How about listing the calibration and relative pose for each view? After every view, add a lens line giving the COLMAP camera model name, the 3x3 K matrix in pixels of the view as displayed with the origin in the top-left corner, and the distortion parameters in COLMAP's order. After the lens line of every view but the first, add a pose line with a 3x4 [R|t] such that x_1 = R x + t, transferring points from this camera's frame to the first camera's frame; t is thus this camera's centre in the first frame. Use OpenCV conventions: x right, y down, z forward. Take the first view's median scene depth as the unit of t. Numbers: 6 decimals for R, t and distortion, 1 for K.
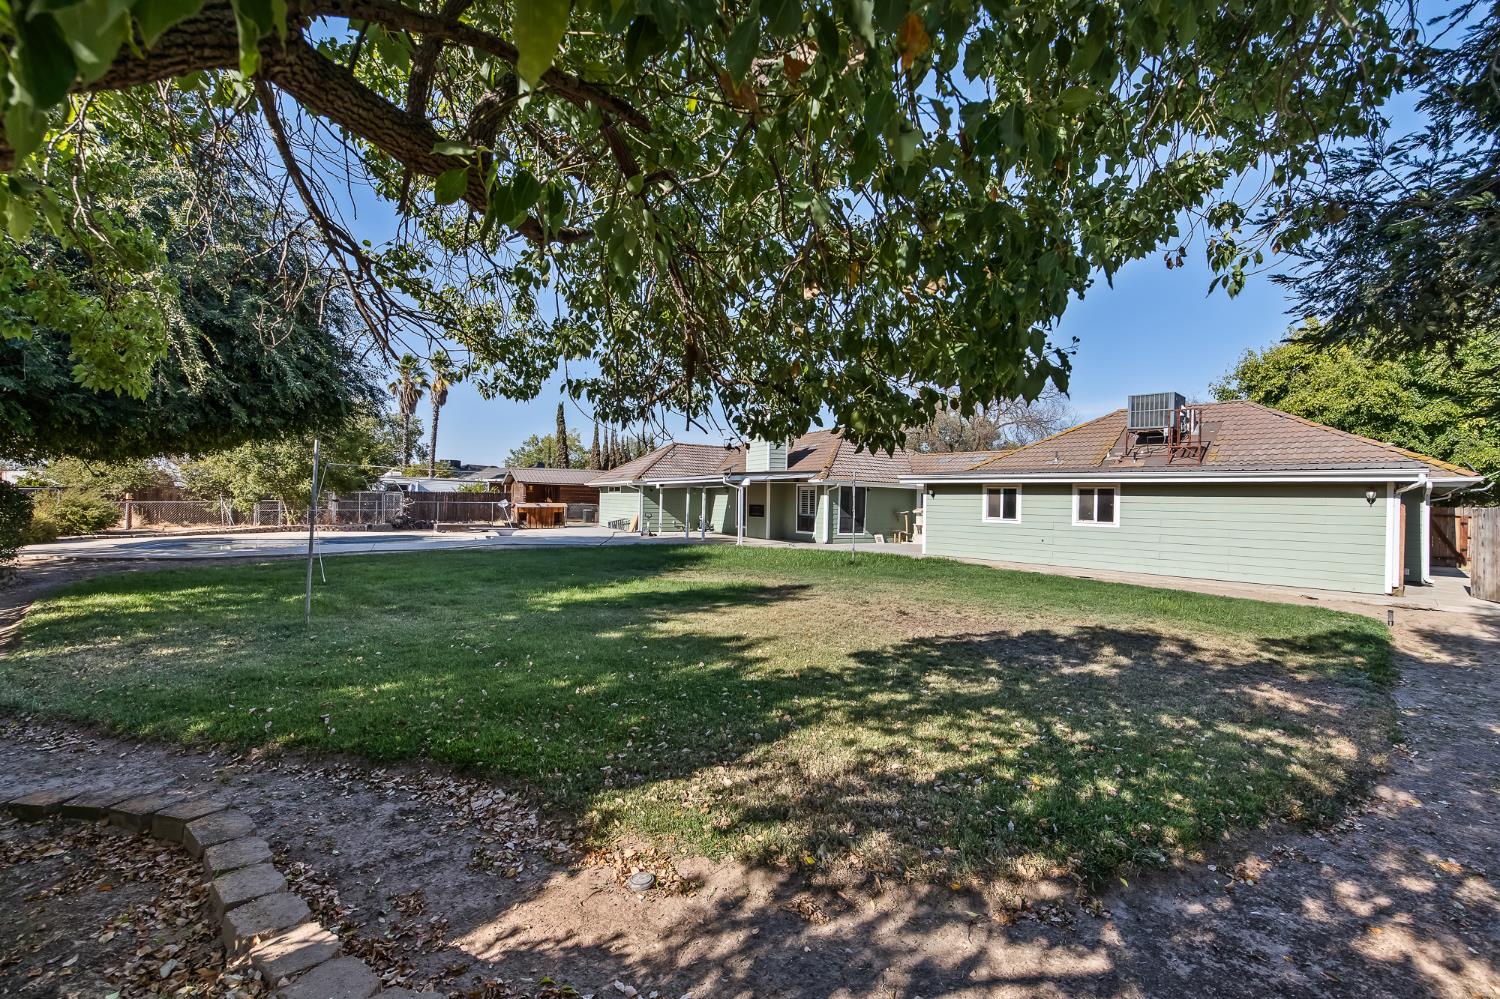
lens RADIAL K [[609.5, 0, 750.0], [0, 609.5, 499.5], [0, 0, 1]] dist [0.003920, 0.000331]
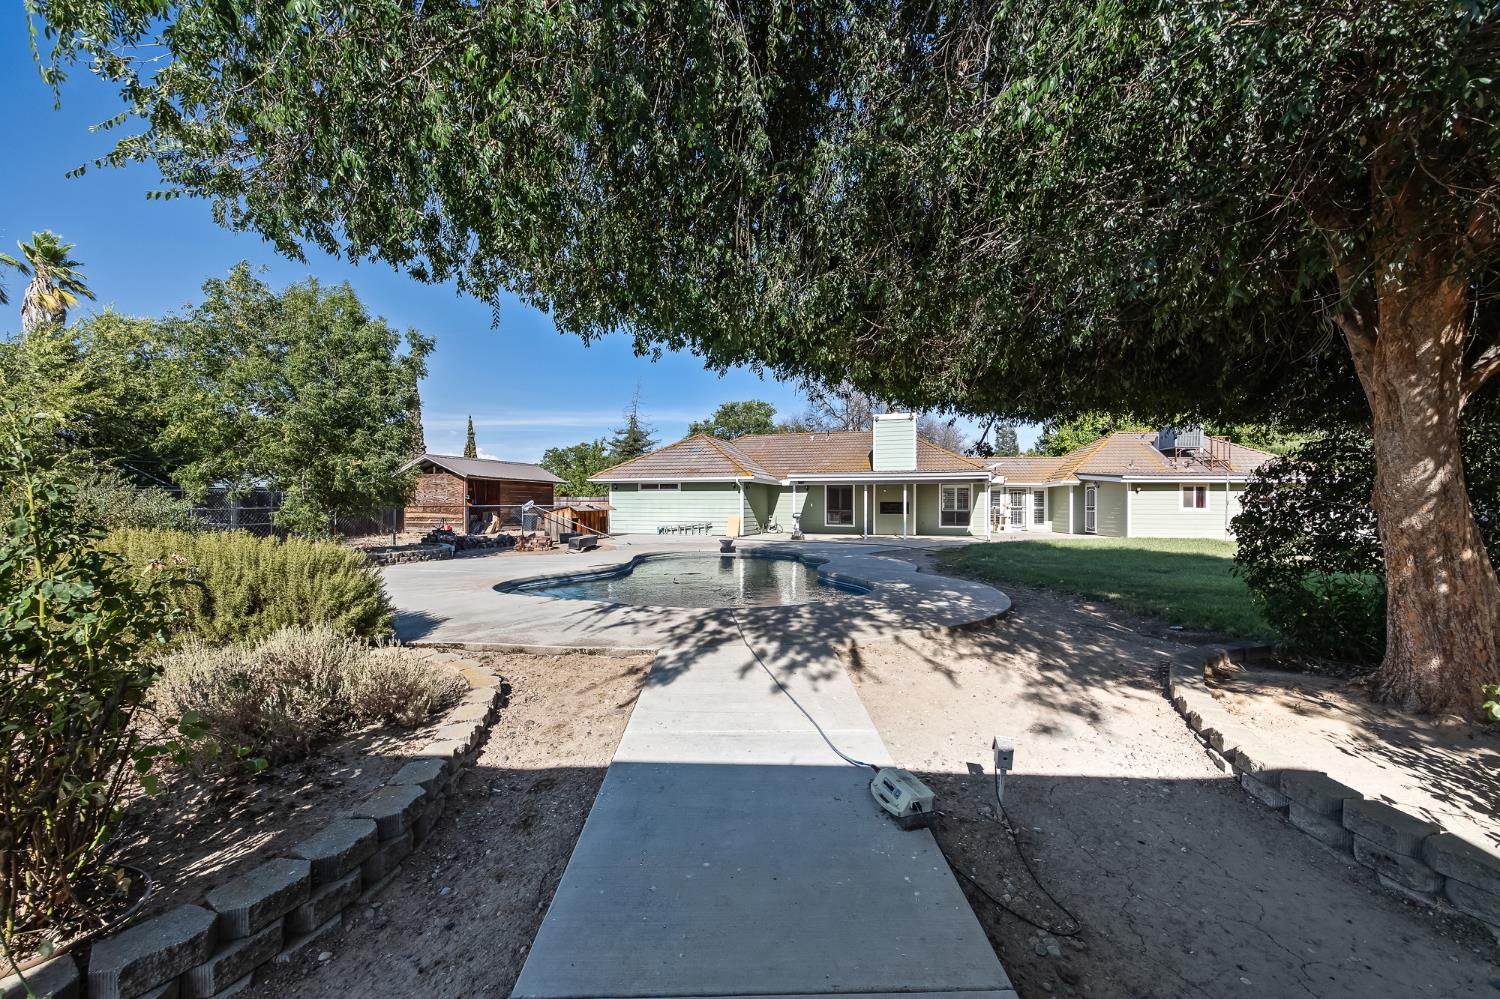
lens RADIAL K [[606.1, 0, 753.5], [0, 606.1, 507.8], [0, 0, 1]] dist [0.005468, 0.000339]
pose [[0.767877, -0.023367, 0.640171, -1.036732], [0.010363, 0.999657, 0.024058, -0.010831], [-0.640514, -0.011839, 0.767856, 0.441685]]
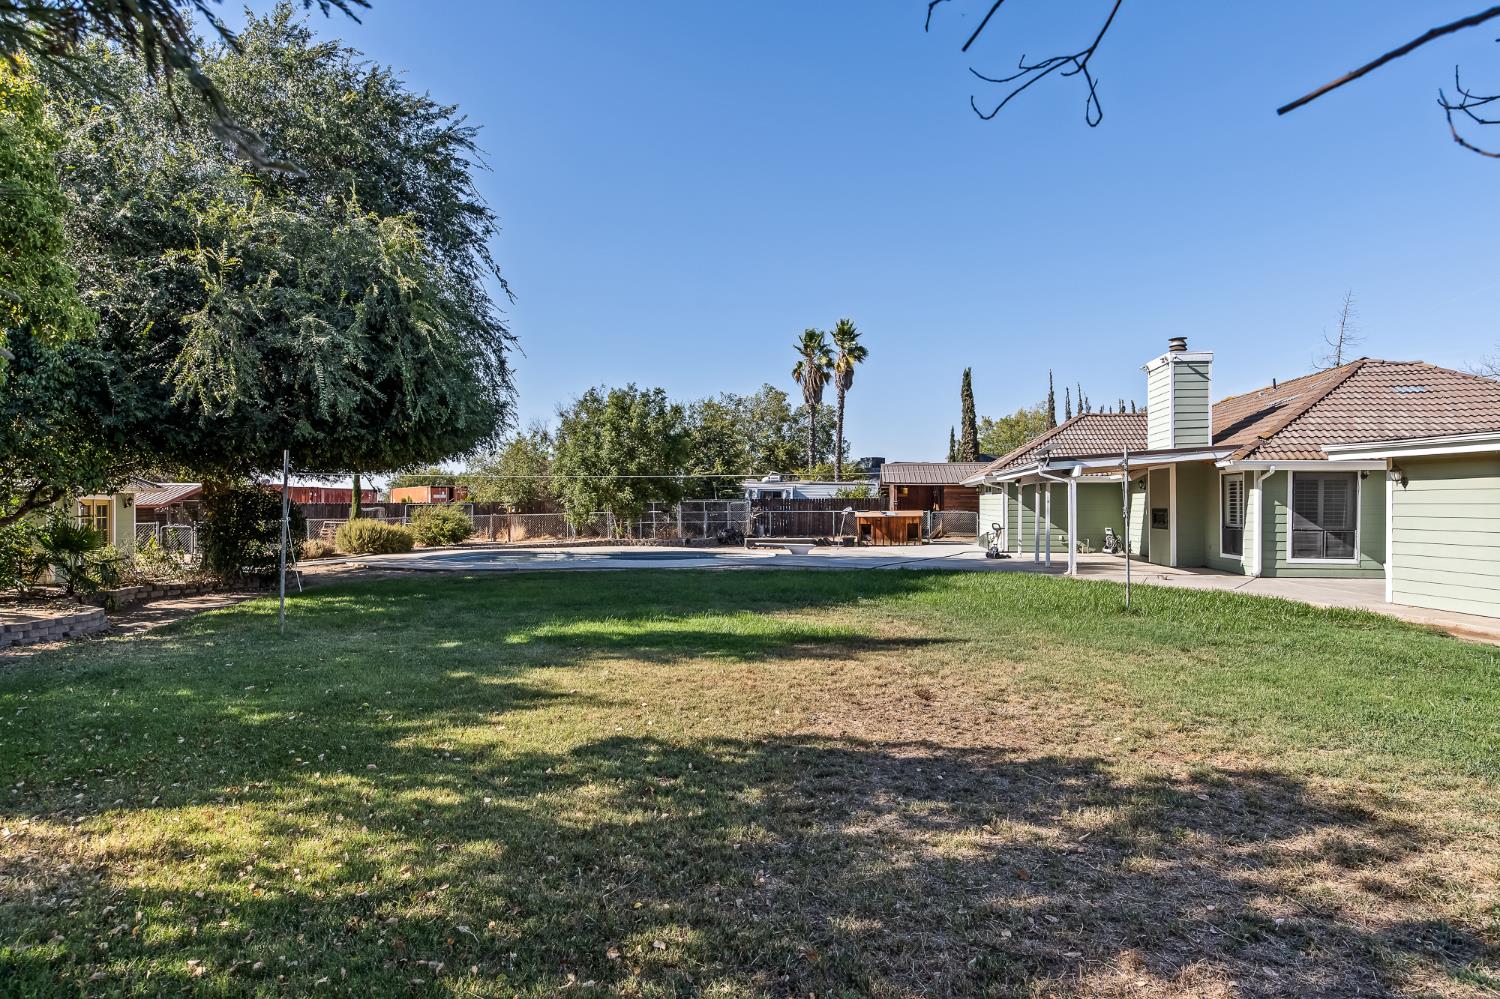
lens RADIAL K [[878.3, 0, 777.7], [0, 878.3, 496.7], [0, 0, 1]] dist [0.001243, 0.000437]
pose [[0.796122, -0.024118, -0.604655, 0.283979], [0.017281, 0.999704, -0.017122, 0.006838], [0.604889, 0.003182, 0.796303, 0.122477]]
